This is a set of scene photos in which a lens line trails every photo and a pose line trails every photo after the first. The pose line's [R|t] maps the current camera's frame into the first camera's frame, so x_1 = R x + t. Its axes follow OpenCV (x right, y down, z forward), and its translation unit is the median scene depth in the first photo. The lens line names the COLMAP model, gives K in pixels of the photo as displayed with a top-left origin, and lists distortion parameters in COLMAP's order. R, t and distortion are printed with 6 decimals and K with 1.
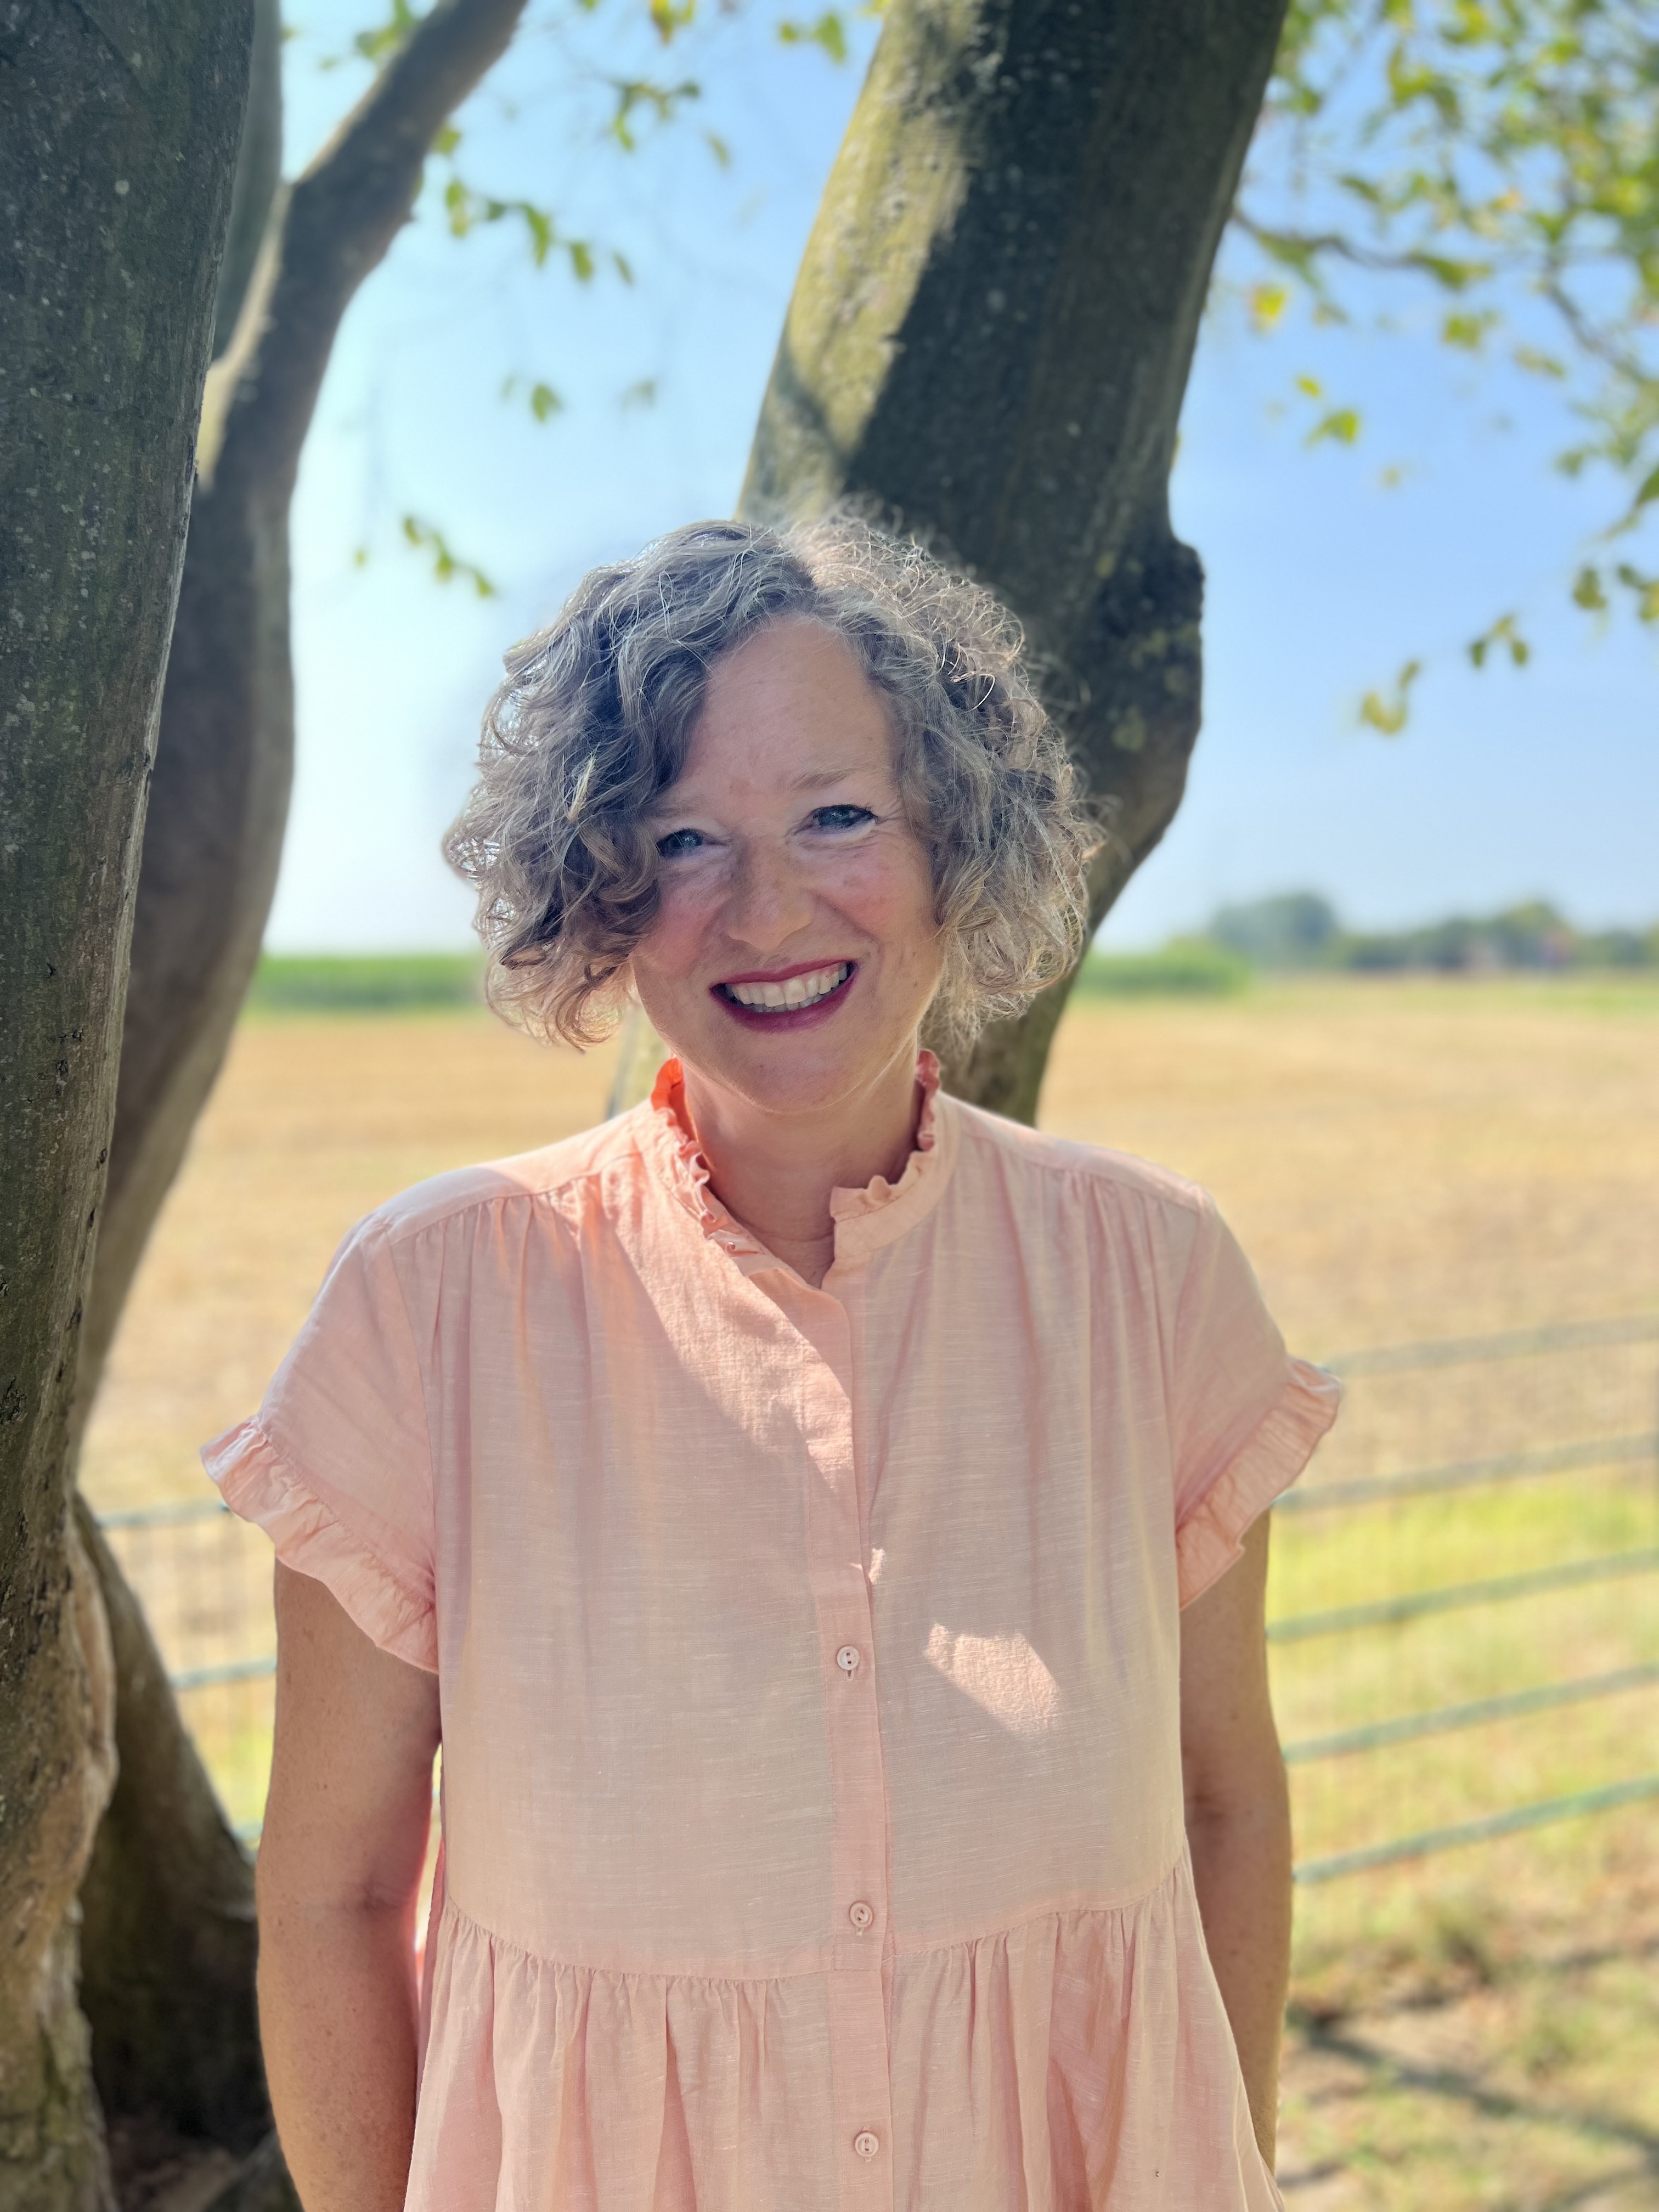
lens RADIAL K [[1686.4, 0, 821.4], [0, 1686.4, 1108.2], [0, 0, 1]] dist [0.036395, -0.045981]
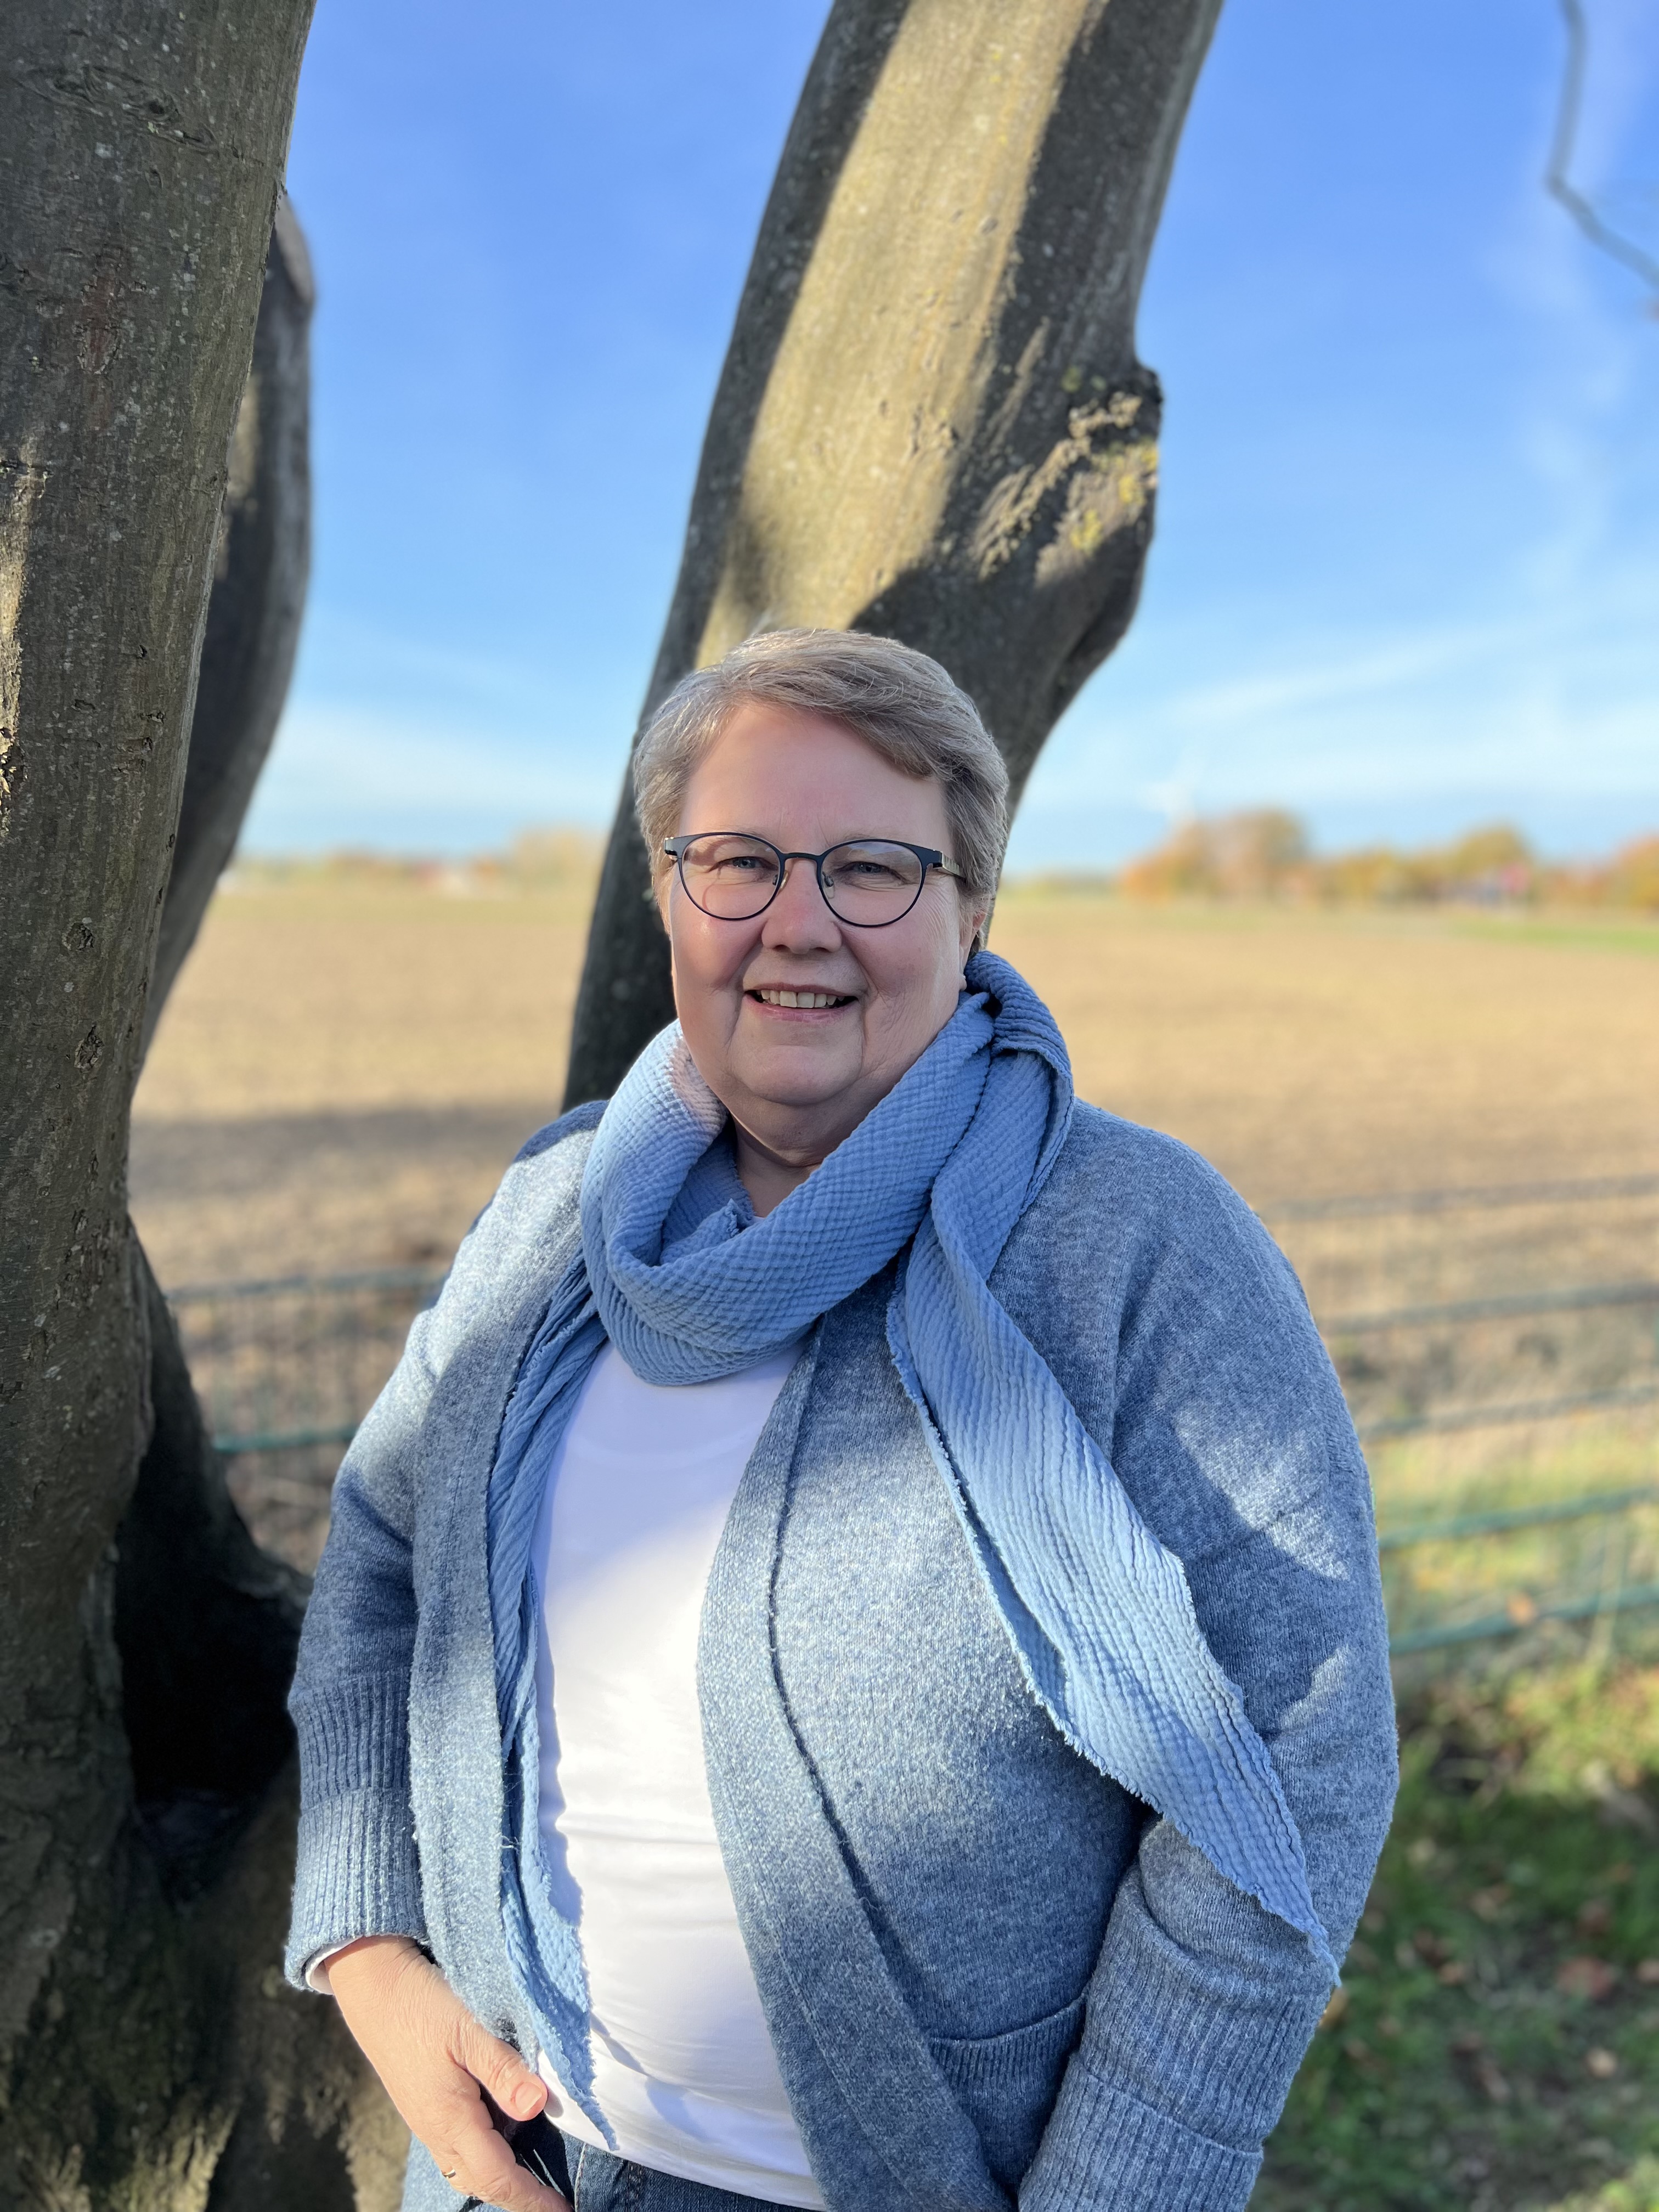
lens RADIAL K [[1686.4, 0, 831.1], [0, 1686.4, 1108.7], [0, 0, 1]] dist [0.036395, -0.045981]
pose [[0.999040, 0.033887, 0.027765, -0.003557], [-0.035315, 0.997987, 0.052673, 0.104208], [-0.025925, -0.053603, 0.998226, -0.128090]]
